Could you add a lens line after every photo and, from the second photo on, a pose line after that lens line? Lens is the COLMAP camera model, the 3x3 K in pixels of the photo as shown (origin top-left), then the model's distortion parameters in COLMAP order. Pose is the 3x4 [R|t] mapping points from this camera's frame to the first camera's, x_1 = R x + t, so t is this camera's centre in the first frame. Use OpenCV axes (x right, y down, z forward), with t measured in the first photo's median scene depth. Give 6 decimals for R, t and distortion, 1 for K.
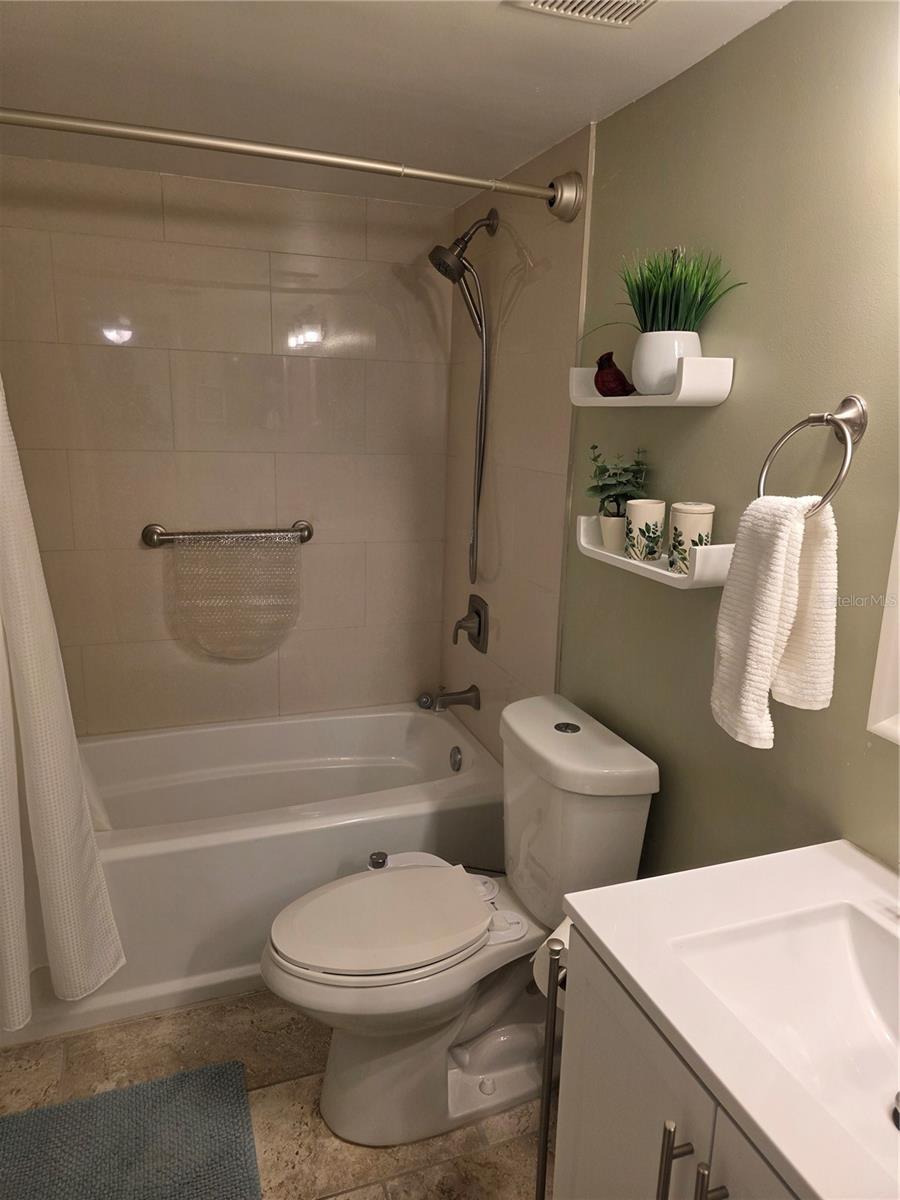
lens RADIAL K [[805.8, 0, 449.9], [0, 805.8, 593.3], [0, 0, 1]] dist [0.094665, -0.130013]
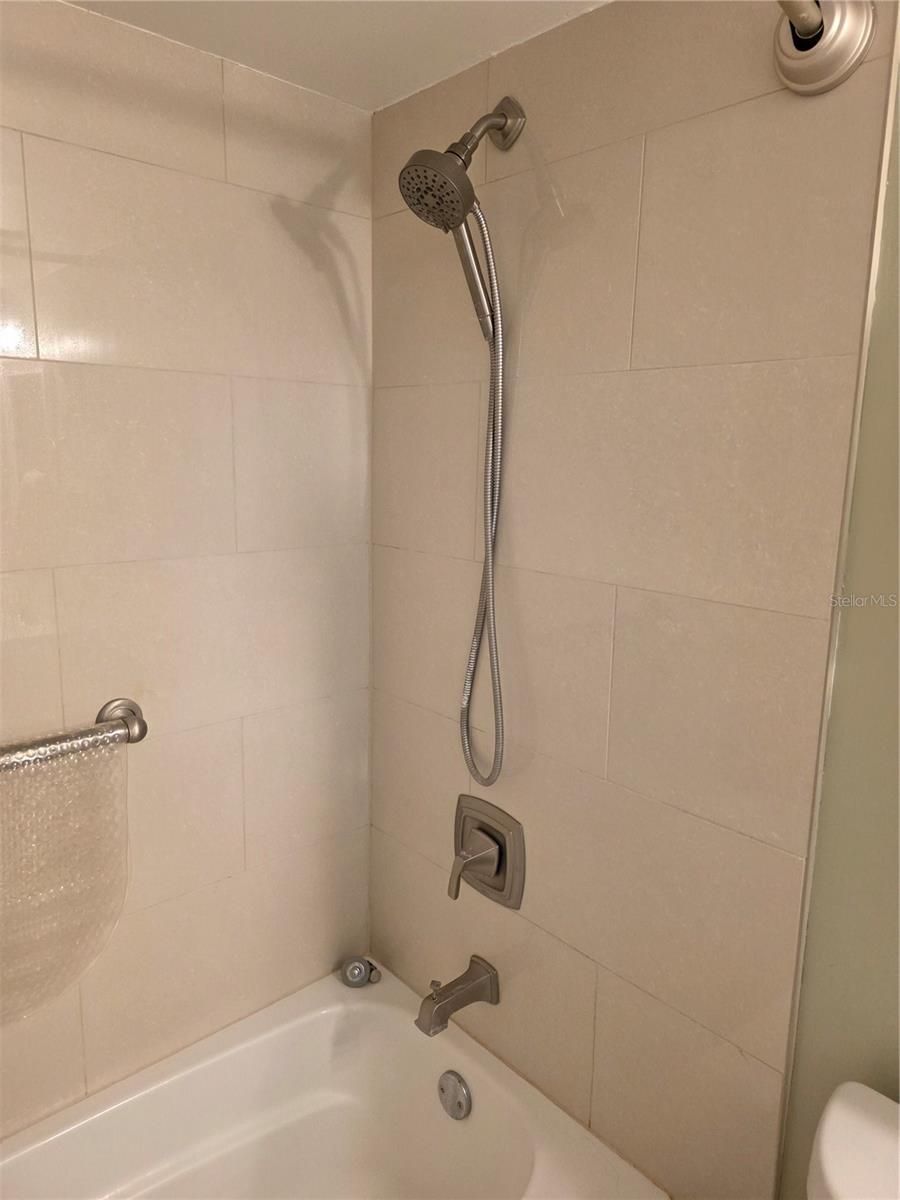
lens RADIAL K [[824.9, 0, 490.0], [0, 824.9, 597.5], [0, 0, 1]] dist [0.027609, 0.000688]
pose [[0.916454, -0.075284, 0.392995, -0.172085], [0.088518, 0.995952, -0.015632, -0.124563], [-0.390227, 0.049113, 0.919408, 0.464465]]
